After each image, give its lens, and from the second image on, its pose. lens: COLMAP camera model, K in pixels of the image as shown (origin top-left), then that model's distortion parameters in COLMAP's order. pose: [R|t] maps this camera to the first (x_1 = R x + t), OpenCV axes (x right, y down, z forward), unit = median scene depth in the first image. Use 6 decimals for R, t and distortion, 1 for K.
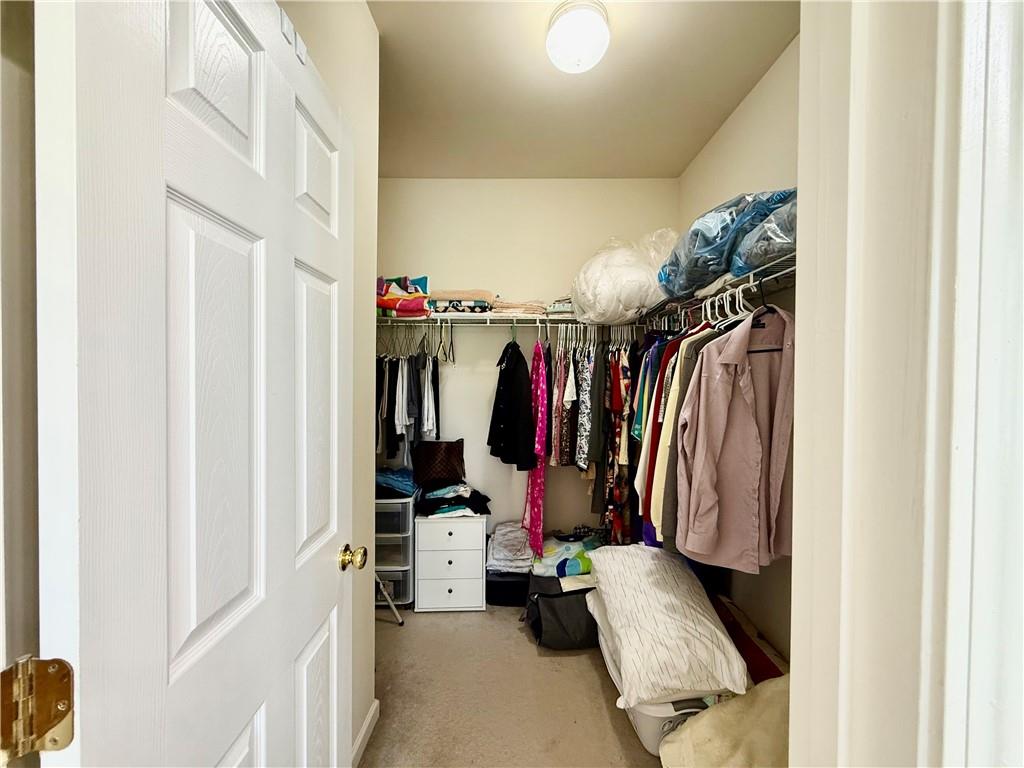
lens RADIAL K [[408.9, 0, 508.4], [0, 408.9, 385.3], [0, 0, 1]] dist [-0.000120, 0.000375]
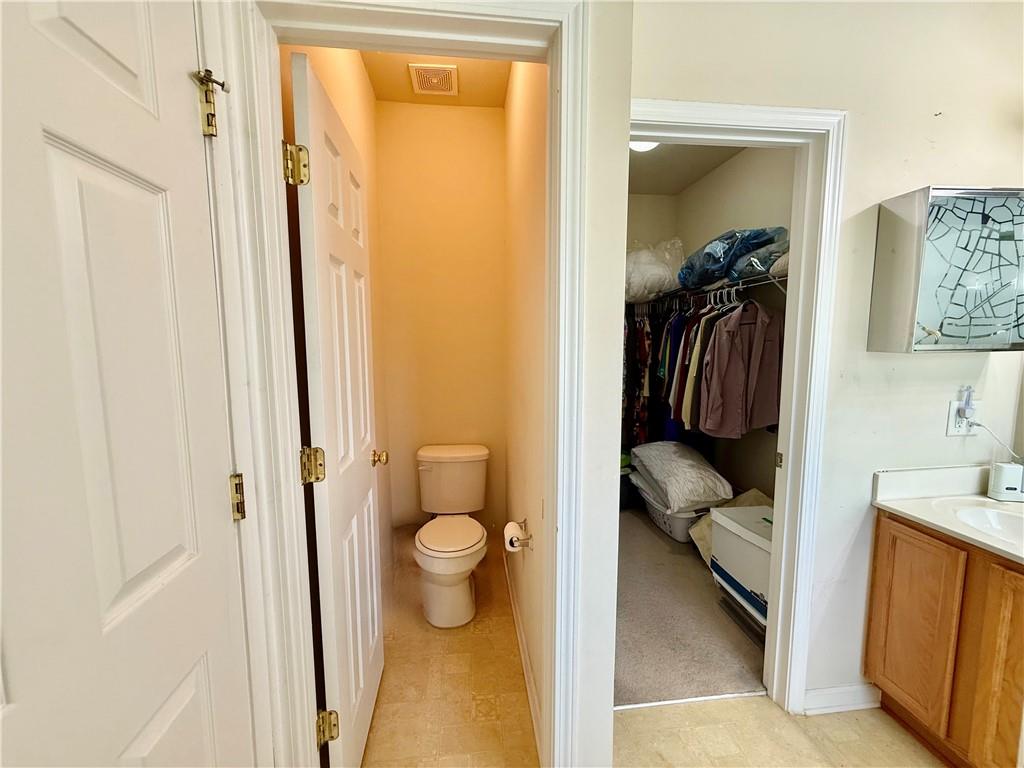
lens RADIAL K [[408.9, 0, 508.4], [0, 408.9, 385.3], [0, 0, 1]] dist [-0.000120, 0.000375]
pose [[0.992343, -0.026195, 0.120705, -0.626609], [0.015465, 0.995913, 0.088989, 0.012674], [-0.122542, -0.086441, 0.988692, -0.676759]]
